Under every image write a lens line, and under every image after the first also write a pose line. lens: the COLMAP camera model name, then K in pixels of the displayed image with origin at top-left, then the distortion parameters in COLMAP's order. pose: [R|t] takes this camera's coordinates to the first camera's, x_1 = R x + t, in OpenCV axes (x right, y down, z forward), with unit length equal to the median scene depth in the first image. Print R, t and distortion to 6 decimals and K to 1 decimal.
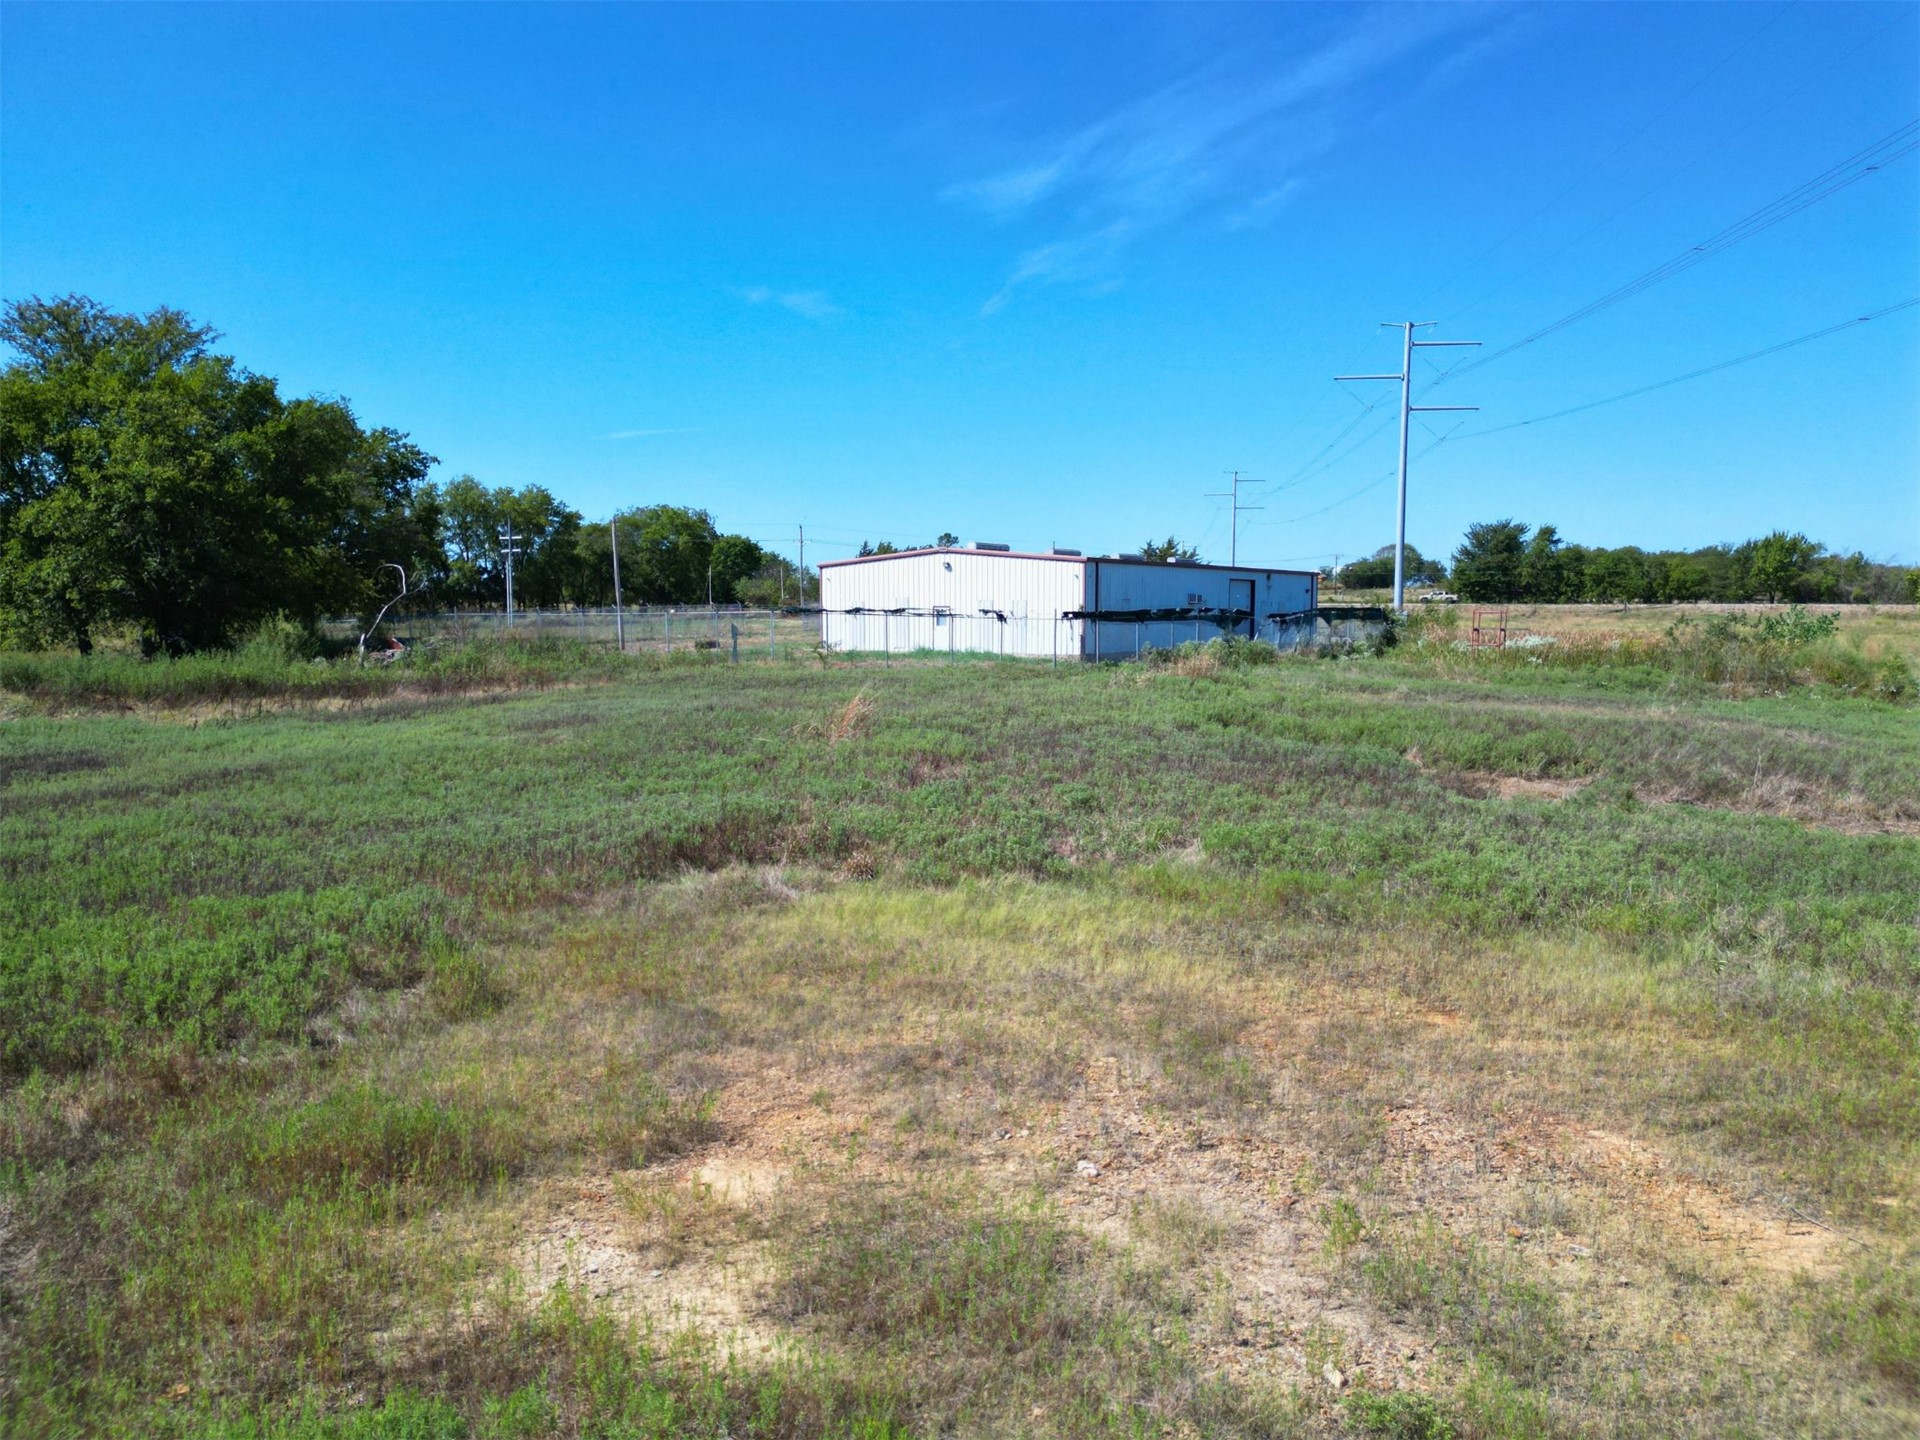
lens RADIAL K [[1344.3, 0, 947.9], [0, 1344.3, 677.8], [0, 0, 1]] dist [0.059973, -0.050120]
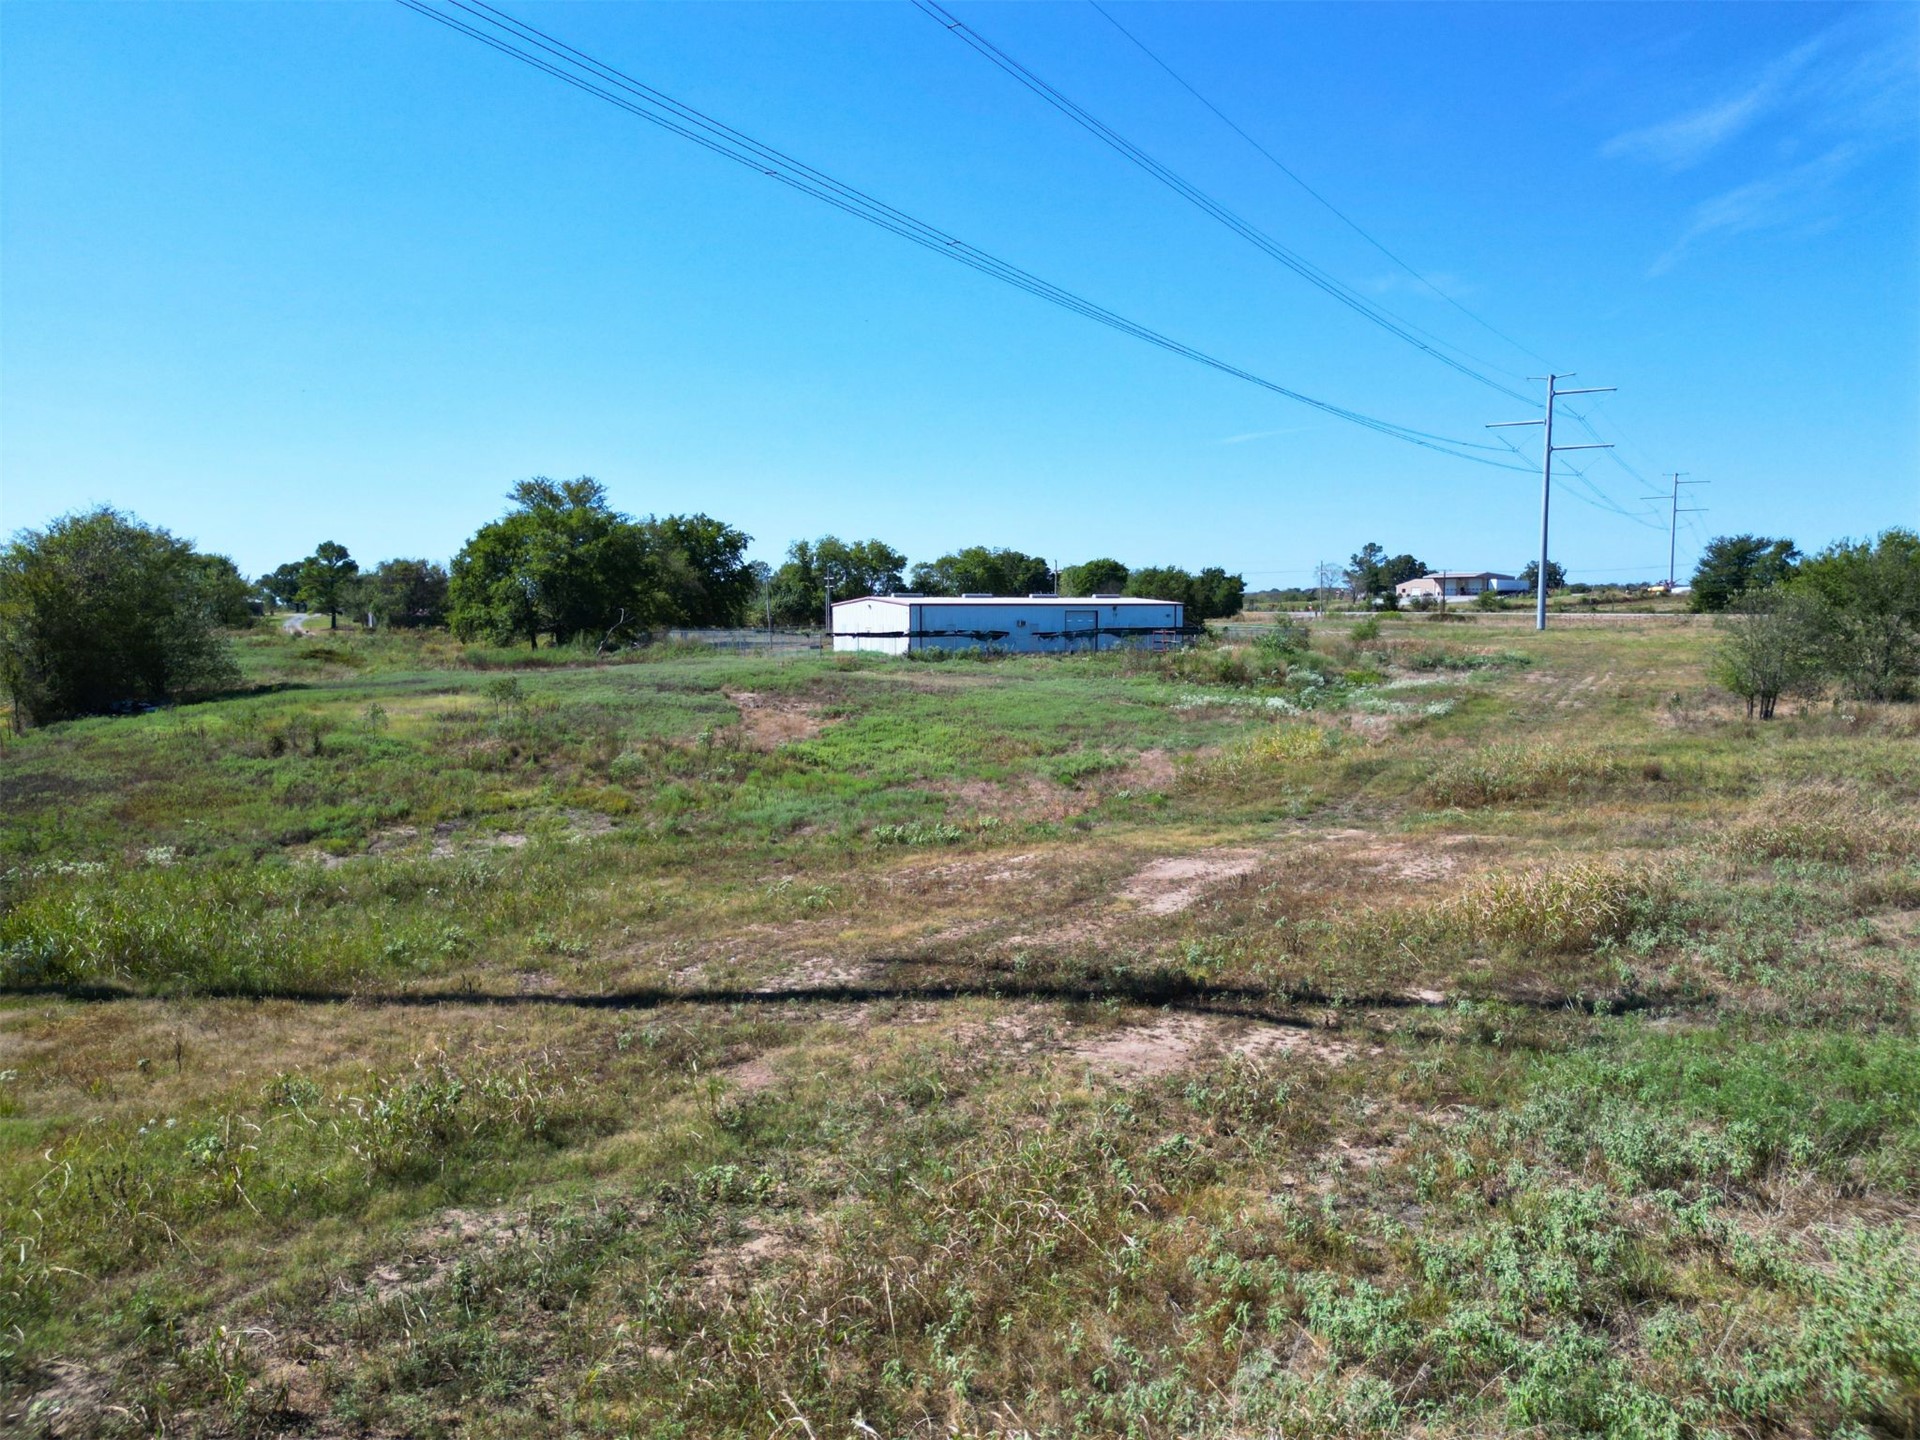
lens RADIAL K [[1344.3, 0, 996.3], [0, 1344.3, 735.7], [0, 0, 1]] dist [0.059973, -0.050120]
pose [[0.902815, 0.037435, -0.428397, 0.342357], [-0.018095, 0.998628, 0.049130, 0.000698], [0.429649, -0.036604, 0.902254, -0.224002]]
